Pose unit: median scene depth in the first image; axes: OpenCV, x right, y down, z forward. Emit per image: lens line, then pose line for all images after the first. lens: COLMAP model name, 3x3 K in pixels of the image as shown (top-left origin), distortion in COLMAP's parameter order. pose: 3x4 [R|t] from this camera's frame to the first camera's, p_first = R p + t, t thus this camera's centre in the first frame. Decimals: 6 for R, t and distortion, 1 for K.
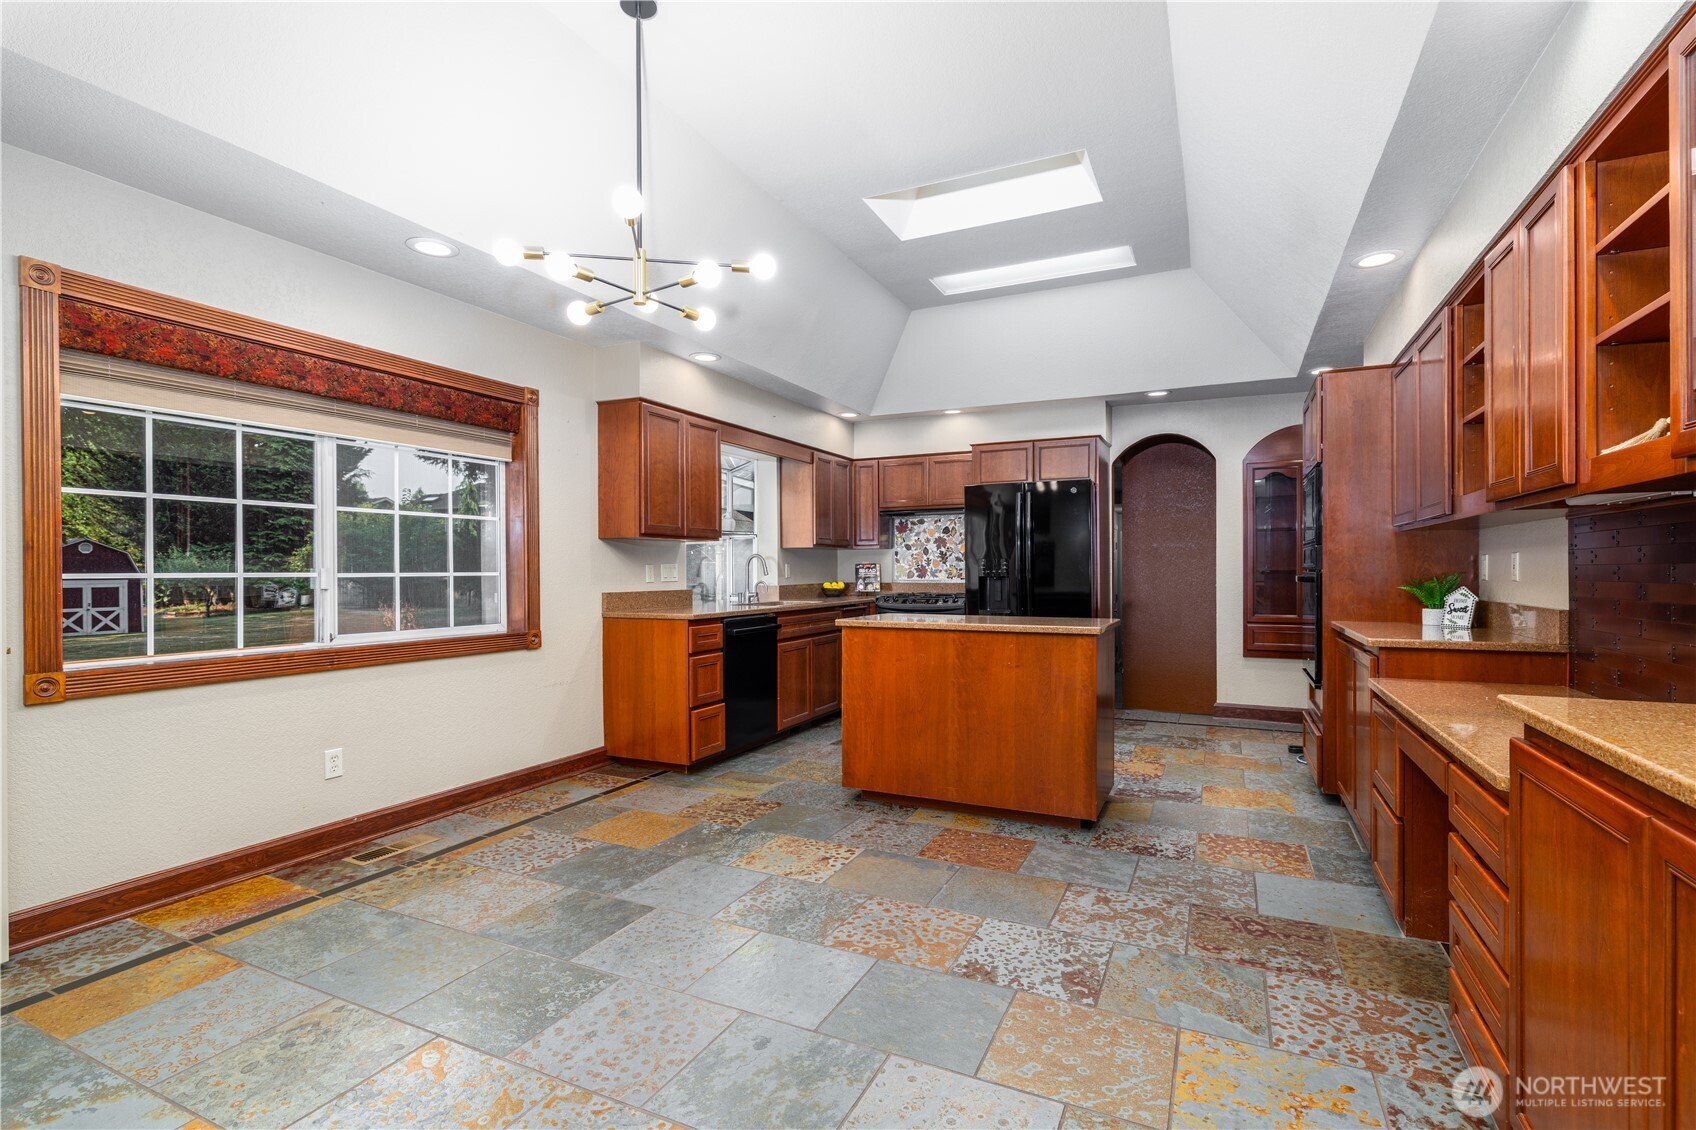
lens RADIAL K [[782.2, 0, 848.3], [0, 782.2, 569.1], [0, 0, 1]] dist [-0.000358, 0.000087]
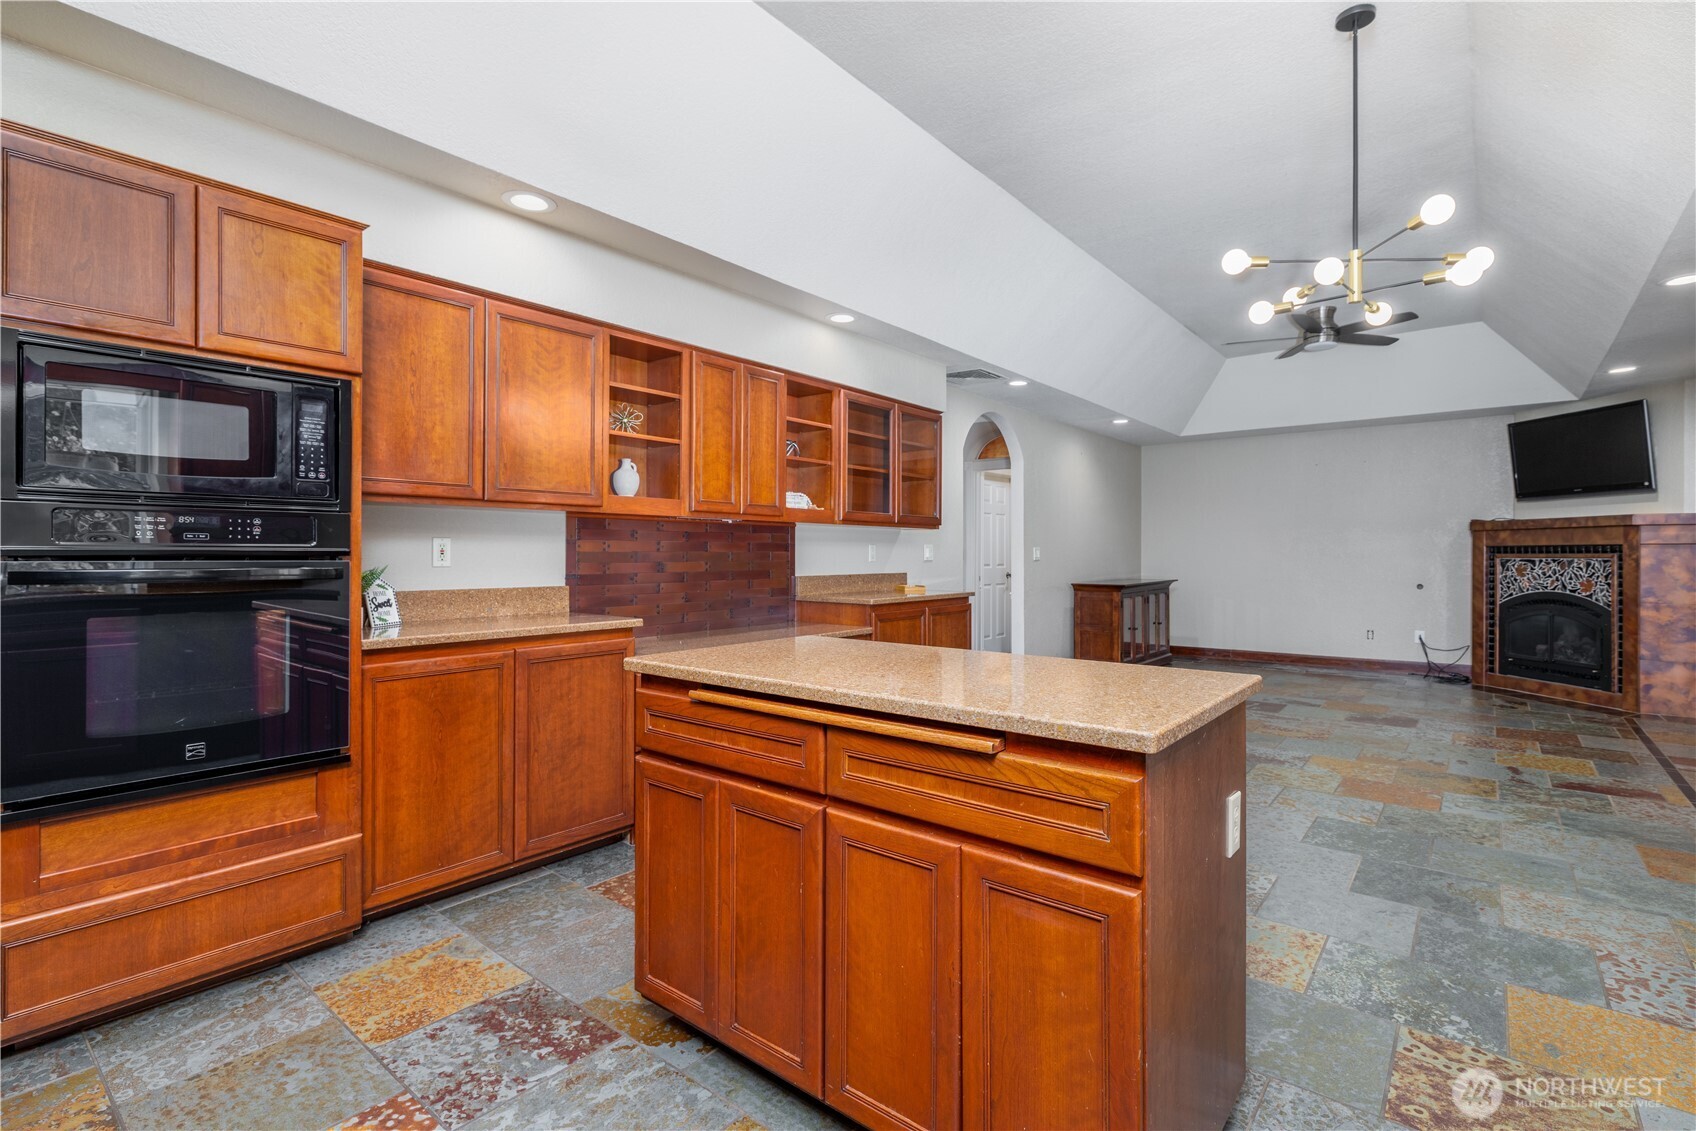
lens RADIAL K [[782.2, 0, 849.9], [0, 782.2, 558.4], [0, 0, 1]] dist [-0.000358, 0.000087]
pose [[-0.972353, -0.000926, 0.233512, 0.124542], [-0.000084, 0.999993, 0.003619, 0.000812], [-0.233514, 0.003500, -0.972347, 1.818572]]
